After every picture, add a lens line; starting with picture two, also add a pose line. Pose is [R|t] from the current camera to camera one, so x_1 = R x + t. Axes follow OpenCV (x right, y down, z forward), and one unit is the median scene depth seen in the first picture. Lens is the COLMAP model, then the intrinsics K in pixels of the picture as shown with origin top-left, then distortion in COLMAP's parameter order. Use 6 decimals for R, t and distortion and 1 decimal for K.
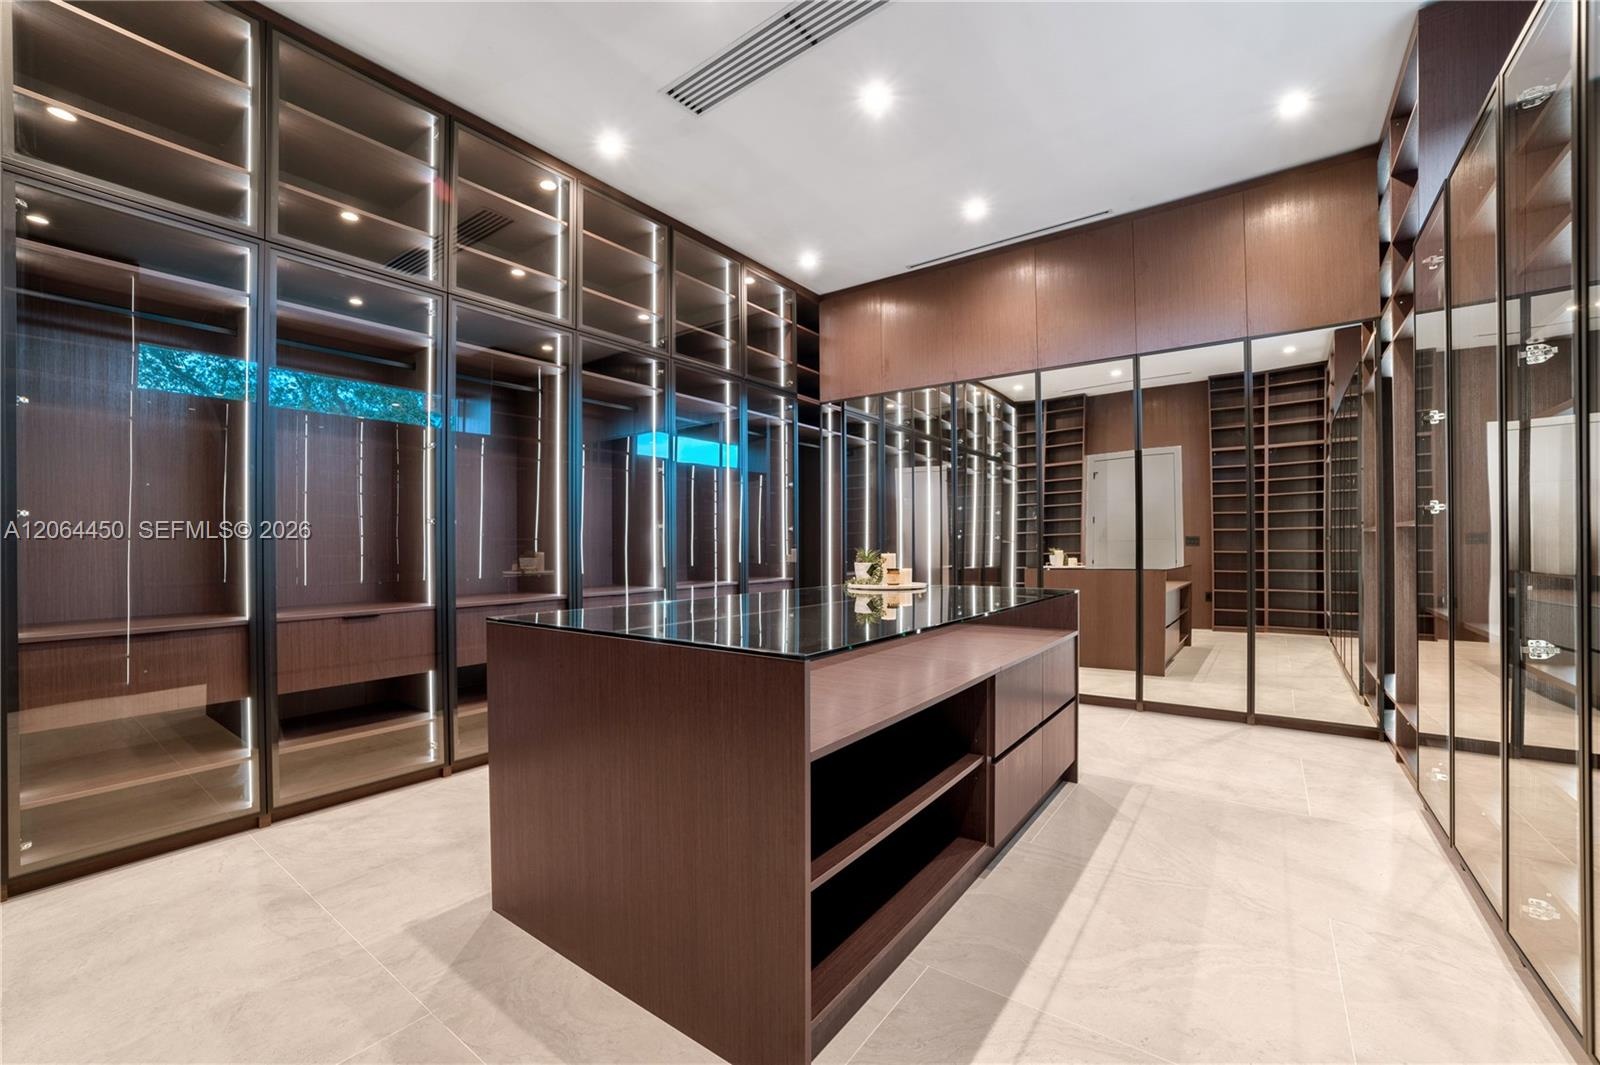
lens RADIAL K [[663.7, 0, 779.4], [0, 663.7, 541.7], [0, 0, 1]] dist [-0.015881, 0.005458]
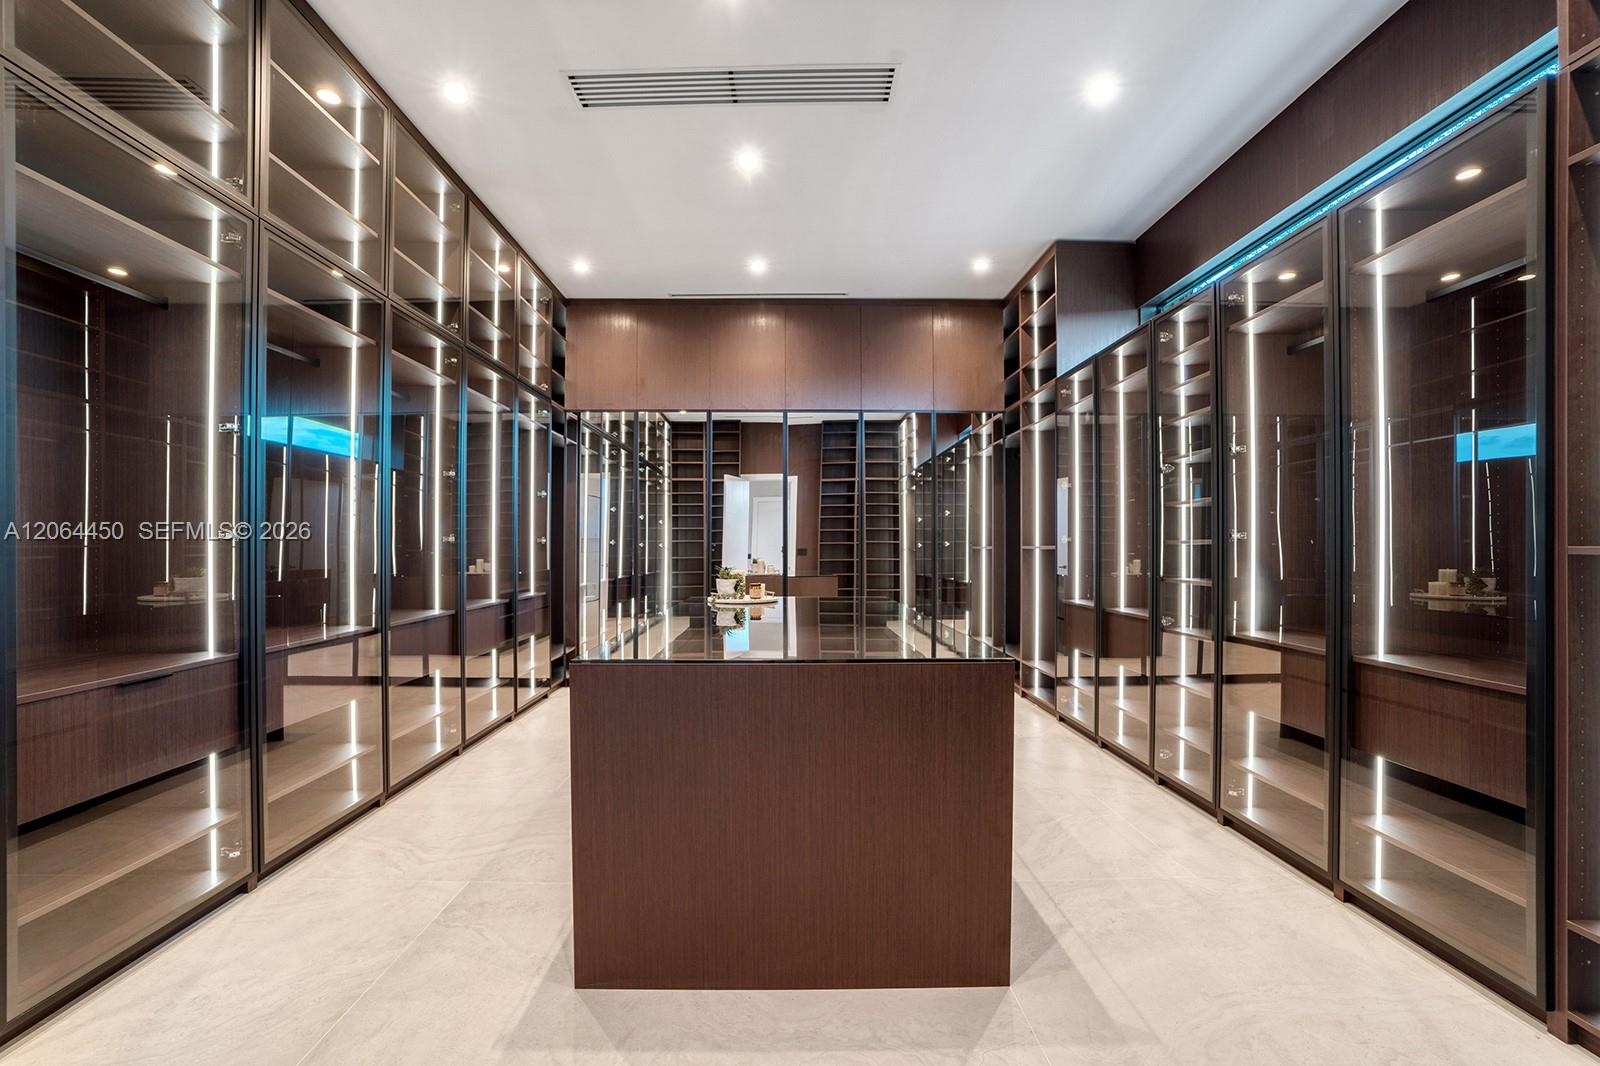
lens RADIAL K [[663.7, 0, 779.4], [0, 663.7, 542.2], [0, 0, 1]] dist [-0.015881, 0.005458]
pose [[0.786230, 0.009226, 0.617865, -0.481898], [-0.008144, 0.999956, -0.004568, -0.024703], [-0.617881, -0.001440, 0.786271, 0.085334]]
